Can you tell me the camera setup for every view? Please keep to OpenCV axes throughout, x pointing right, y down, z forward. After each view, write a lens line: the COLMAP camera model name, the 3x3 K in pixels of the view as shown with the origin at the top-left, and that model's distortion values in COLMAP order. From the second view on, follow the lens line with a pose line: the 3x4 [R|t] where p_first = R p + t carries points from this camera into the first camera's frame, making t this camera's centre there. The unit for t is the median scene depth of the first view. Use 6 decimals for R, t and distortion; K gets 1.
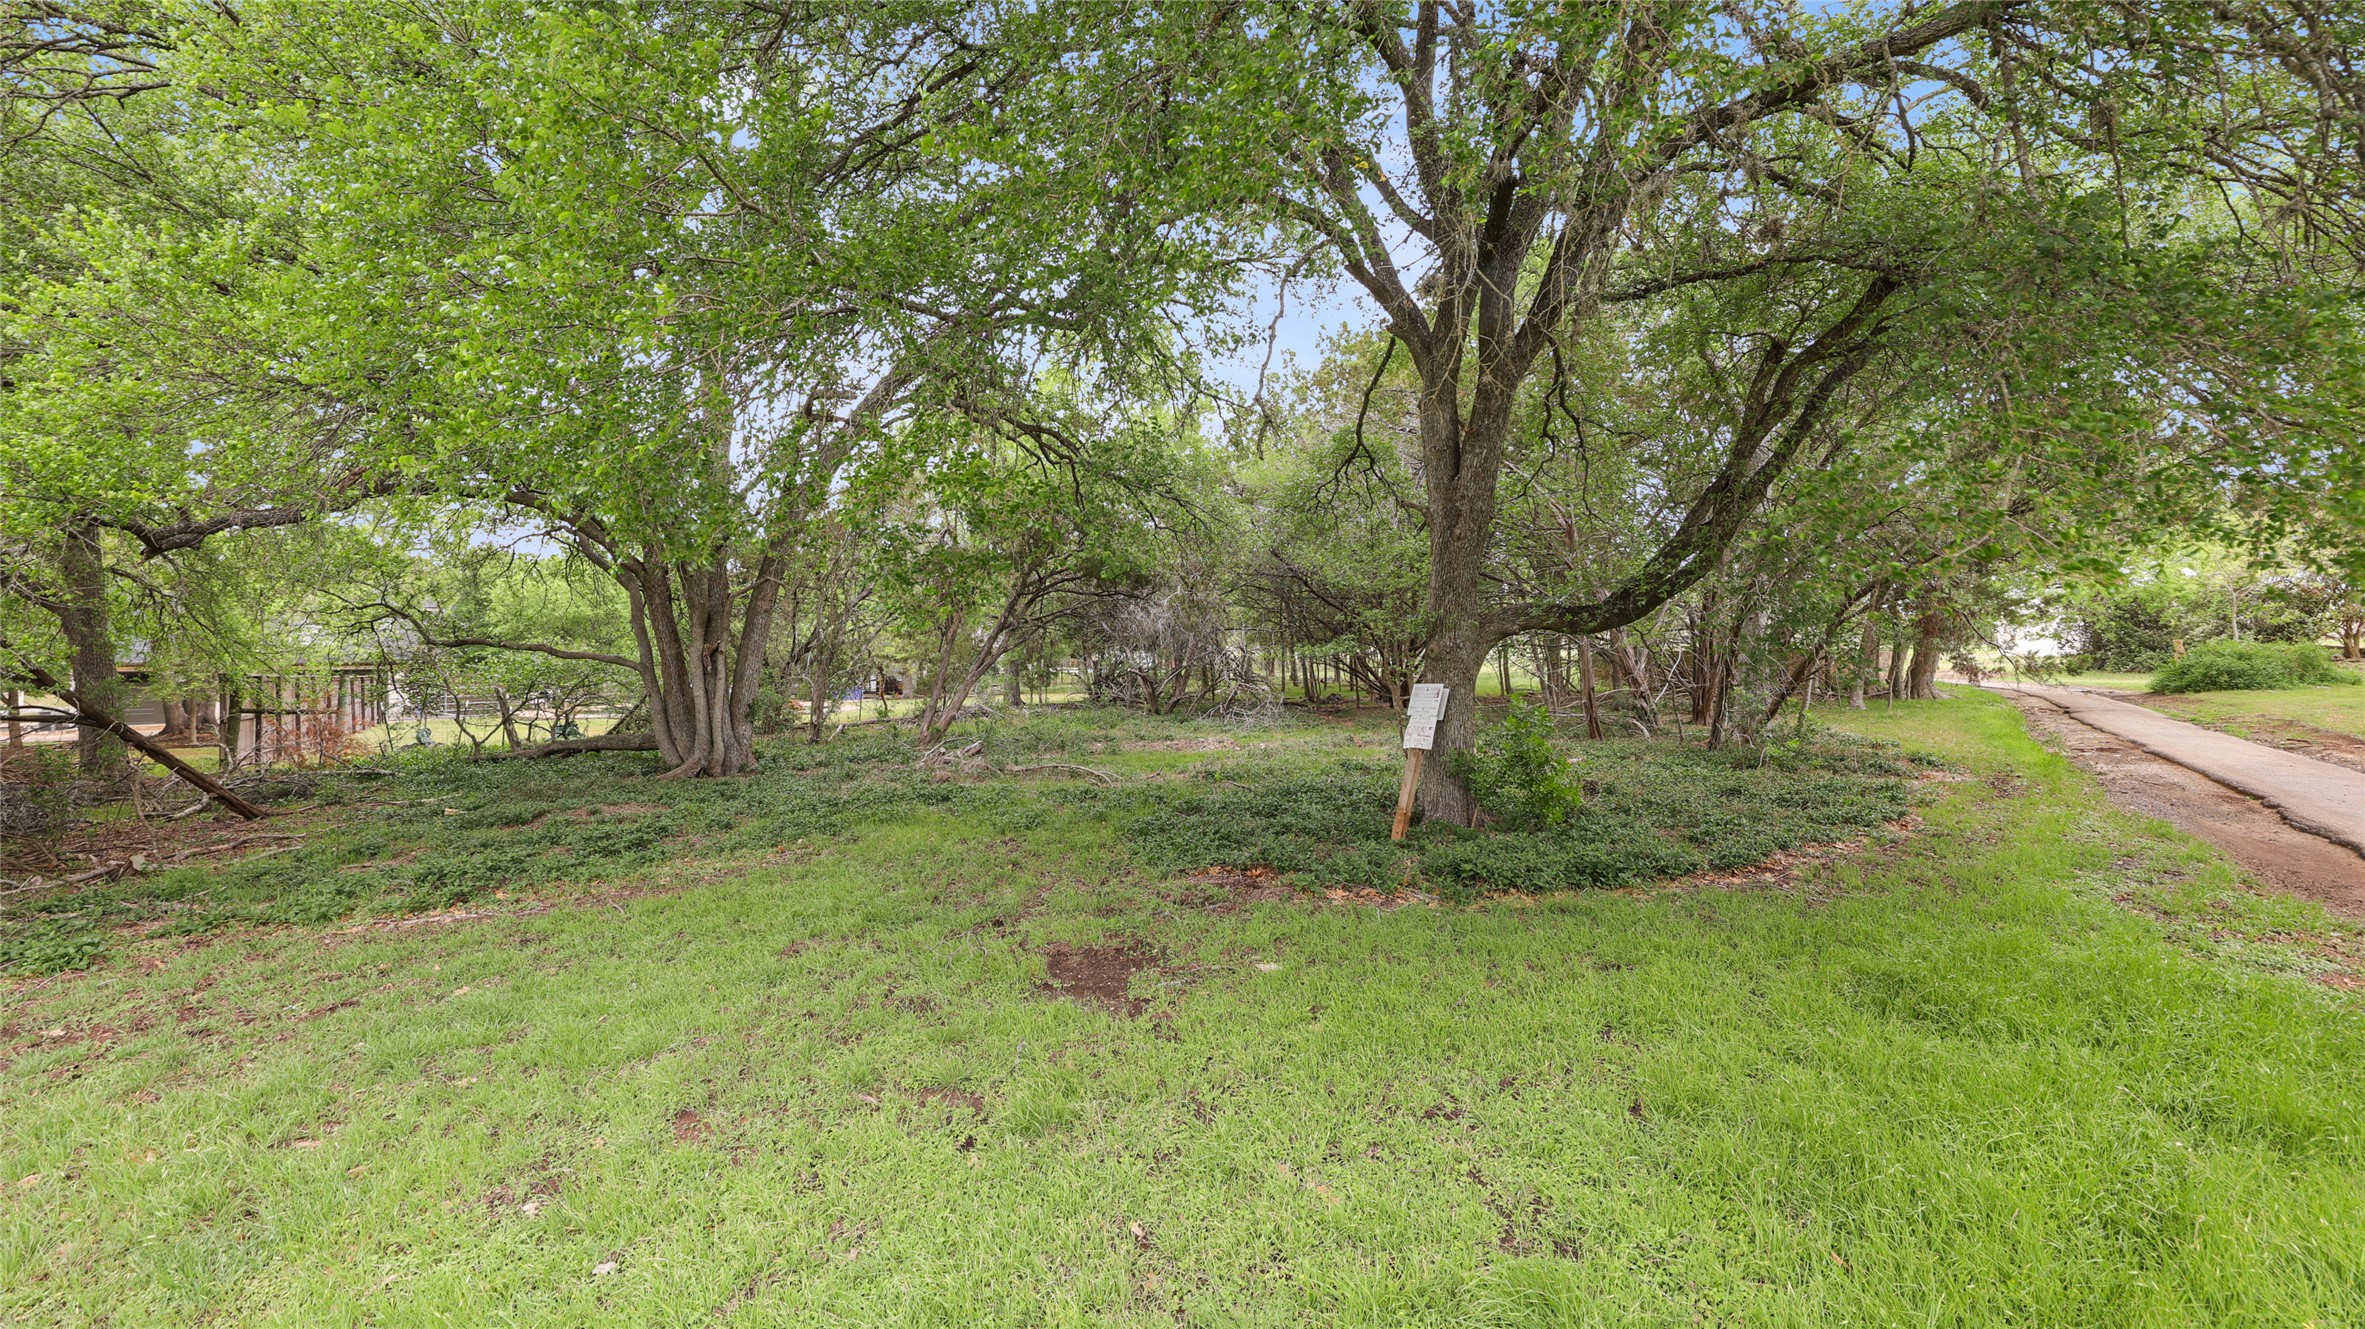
lens RADIAL K [[934.1, 0, 1187.7], [0, 934.1, 657.8], [0, 0, 1]] dist [0.000360, 0.000030]
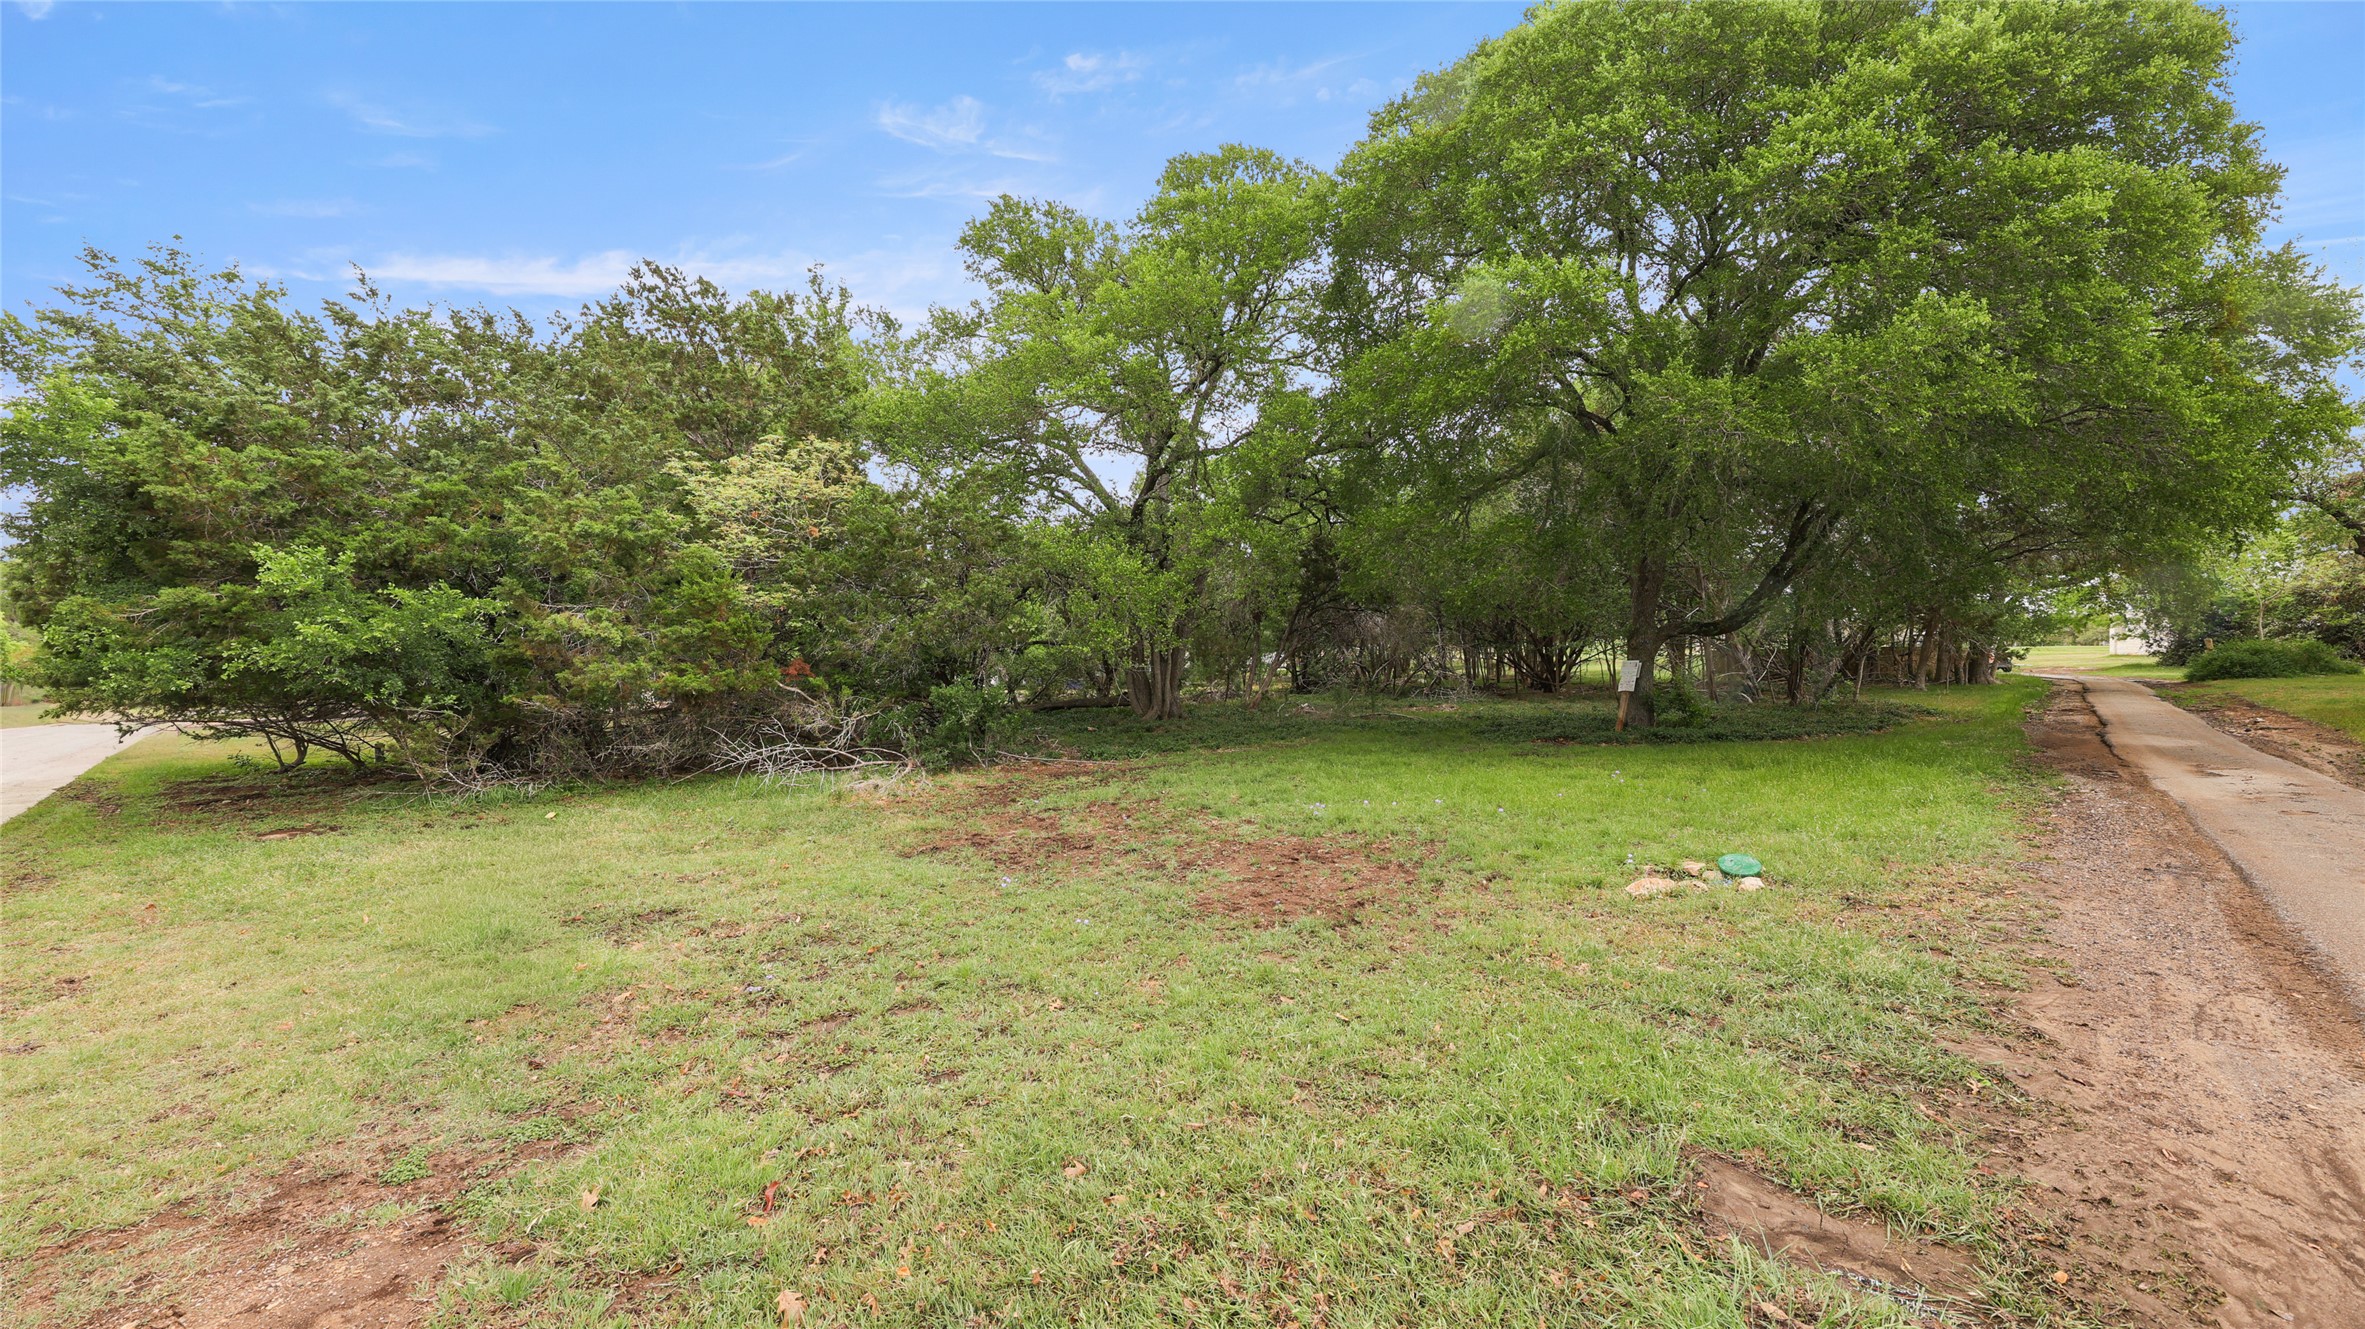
lens RADIAL K [[934.1, 0, 1176.4], [0, 934.1, 666.3], [0, 0, 1]] dist [0.000360, 0.000030]
pose [[0.994255, 0.000172, -0.107036, -0.234504], [0.000458, 0.999983, 0.005859, 0.012716], [0.107035, -0.005875, 0.994238, -0.522343]]
